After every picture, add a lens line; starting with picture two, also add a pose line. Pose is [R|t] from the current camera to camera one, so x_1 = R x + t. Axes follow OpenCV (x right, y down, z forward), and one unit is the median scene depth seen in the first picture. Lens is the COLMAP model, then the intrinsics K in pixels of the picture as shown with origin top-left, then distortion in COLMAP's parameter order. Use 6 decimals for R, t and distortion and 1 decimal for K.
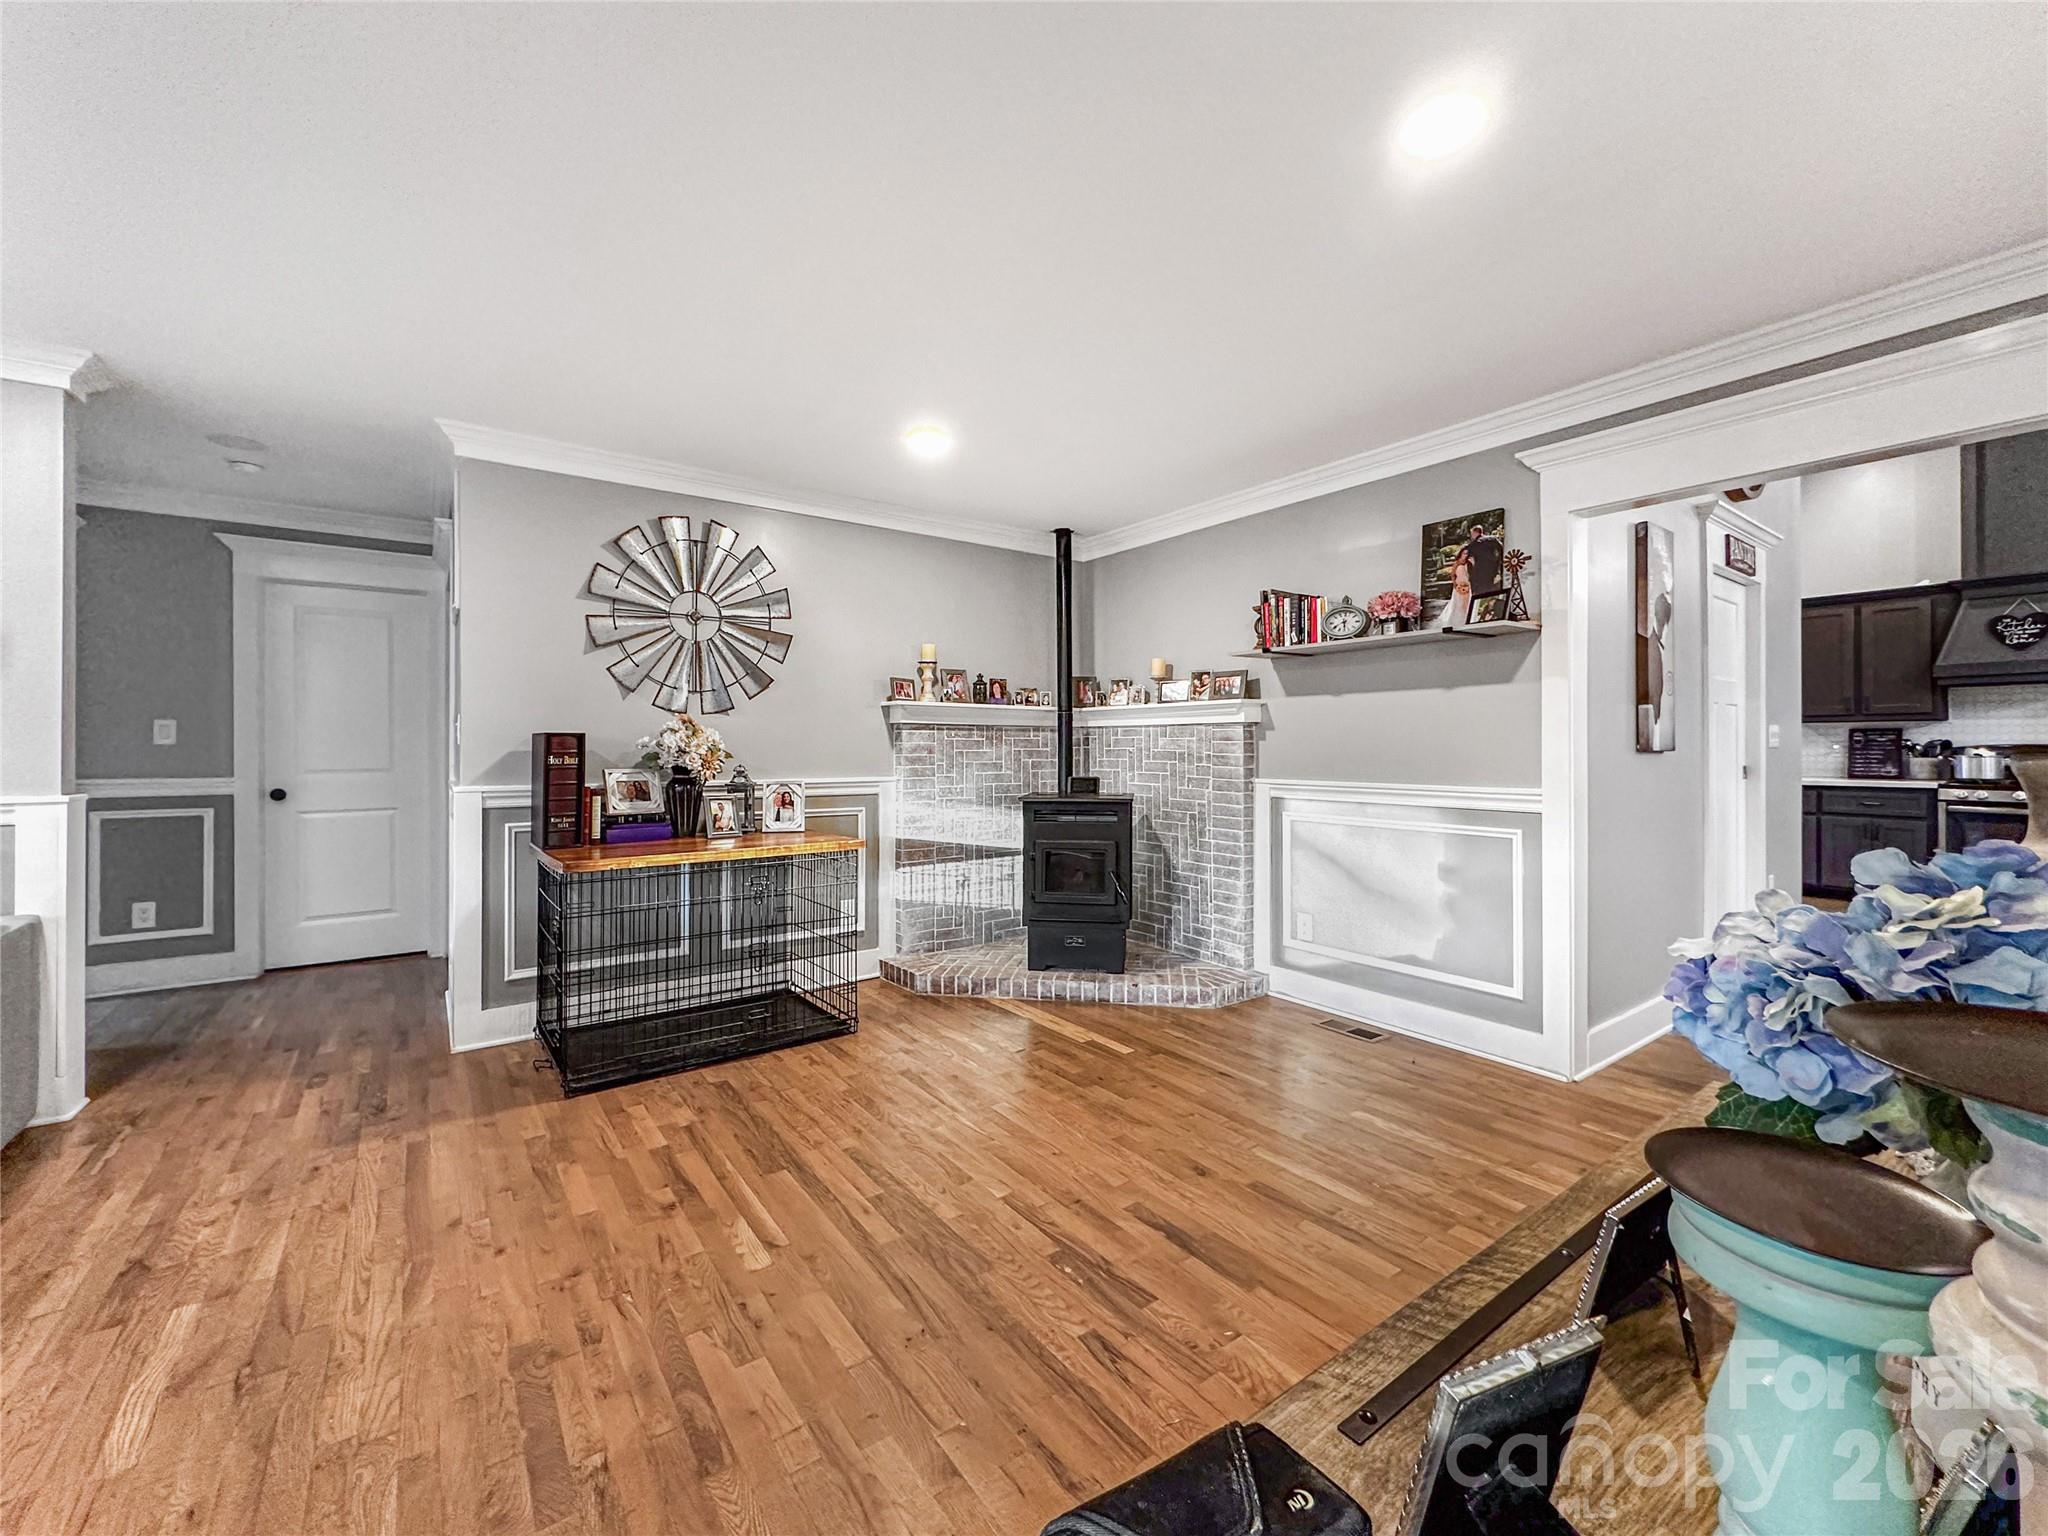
lens RADIAL K [[839.6, 0, 1031.3], [0, 839.6, 735.9], [0, 0, 1]] dist [-0.000379, 0.000190]
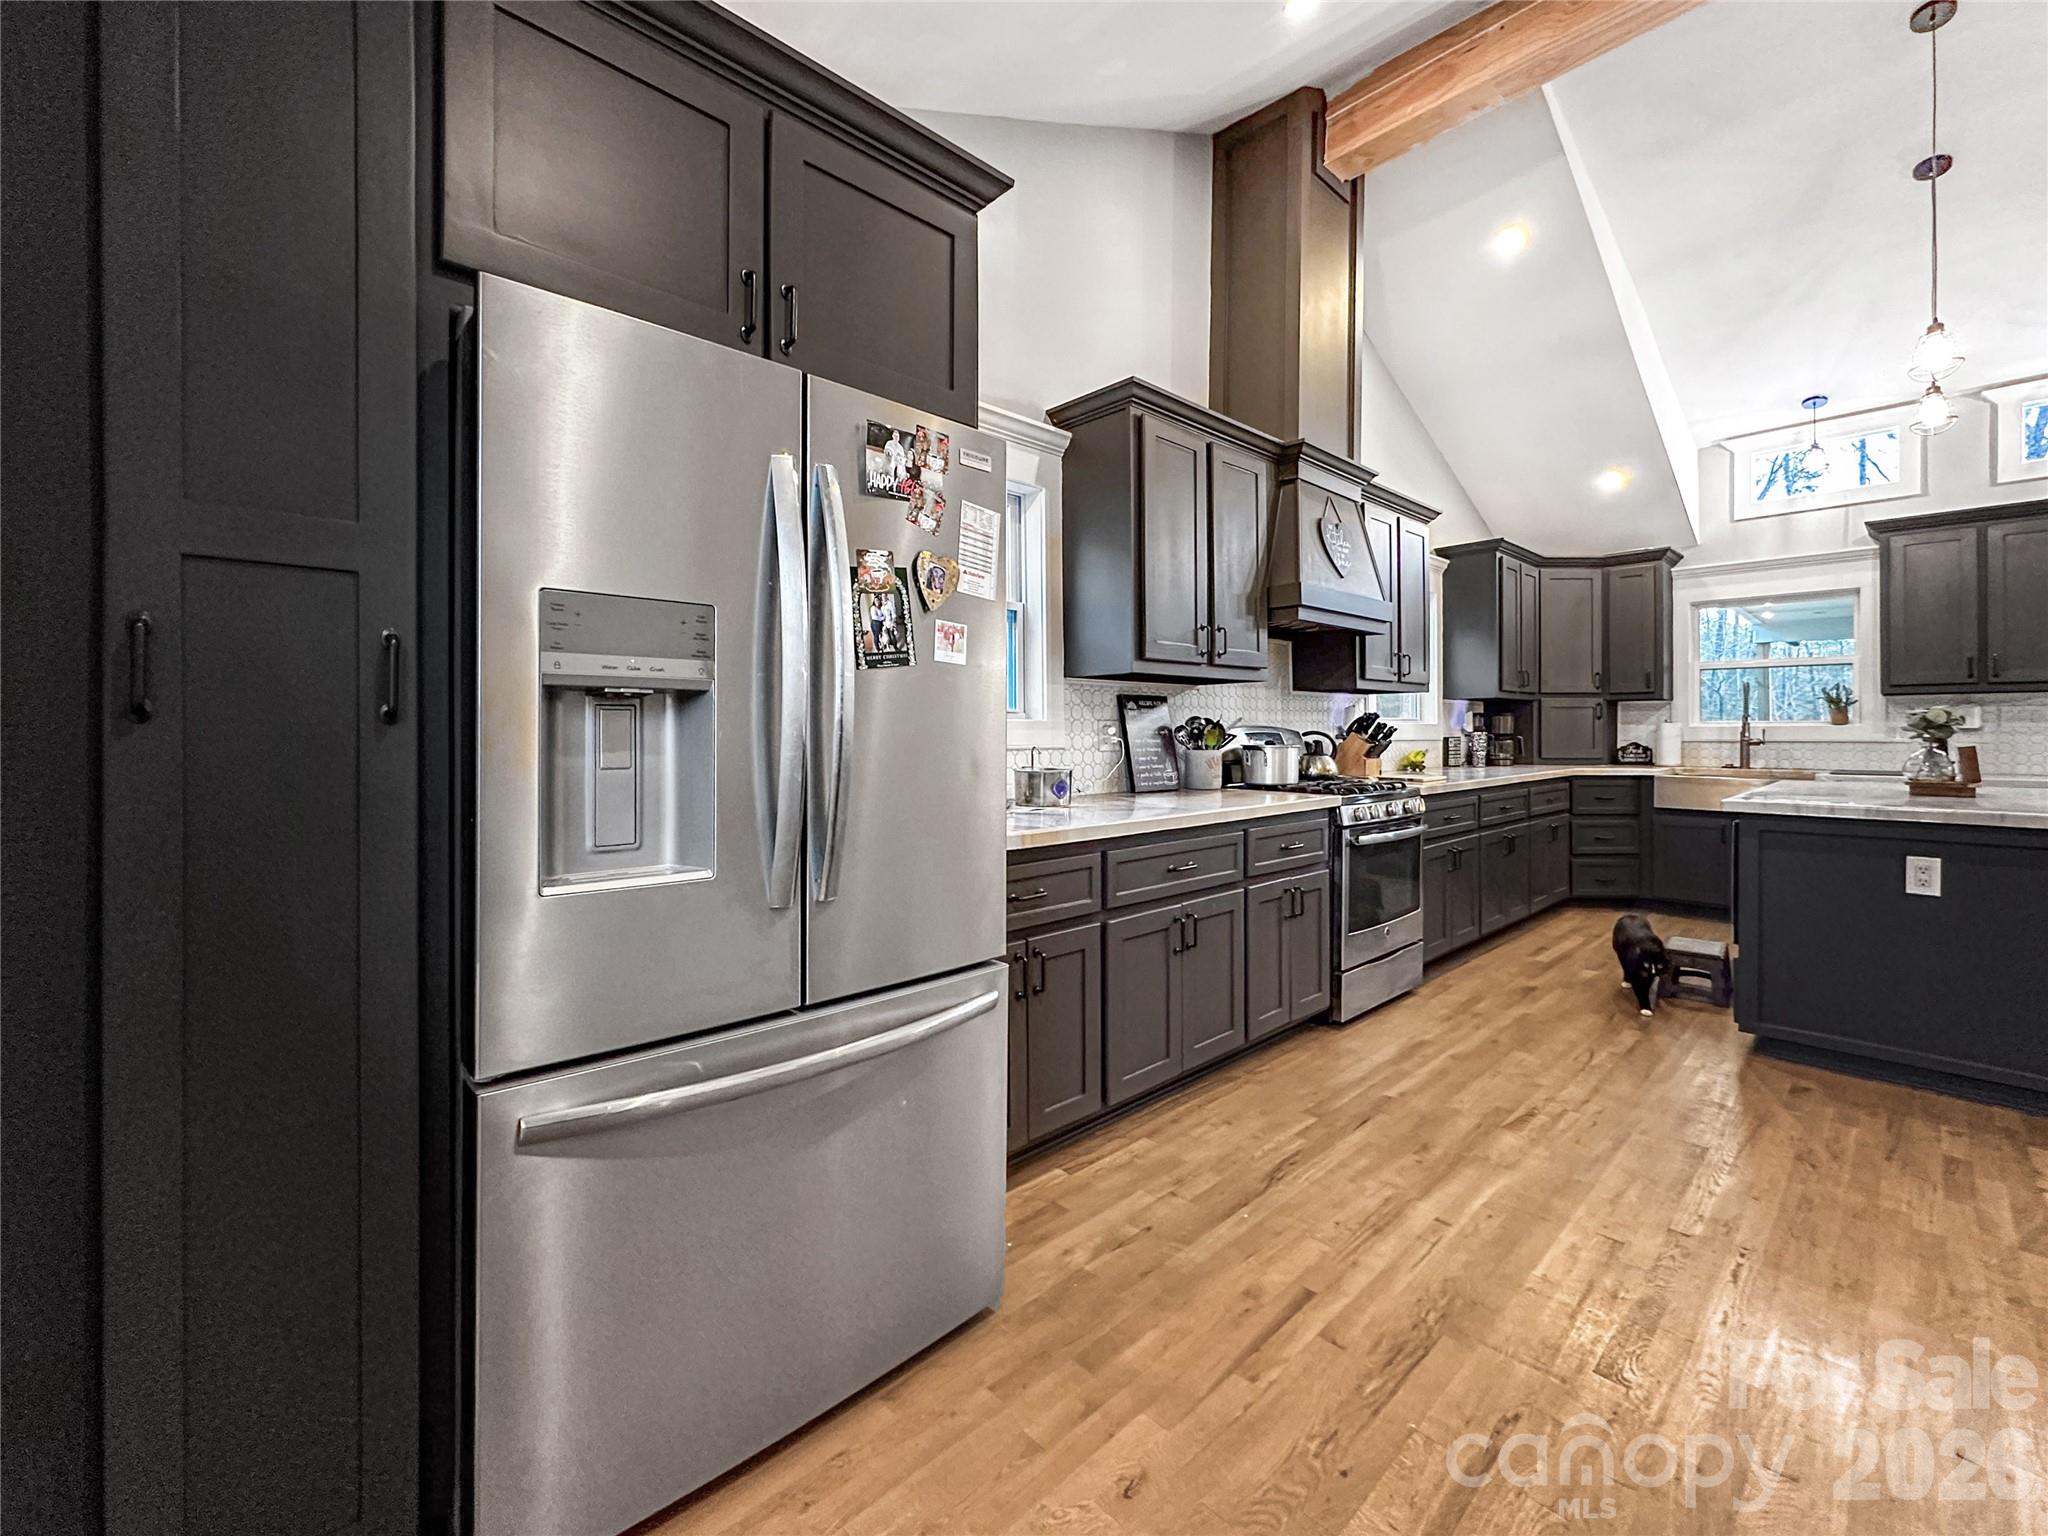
lens RADIAL K [[853.2, 0, 1026.0], [0, 853.2, 734.8], [0, 0, 1]] dist [-0.008504, -0.000150]
pose [[-0.126281, -0.001769, 0.991993, 0.843373], [-0.009014, 0.999959, 0.000635, 0.027490], [-0.991954, -0.008862, -0.126292, 1.952326]]
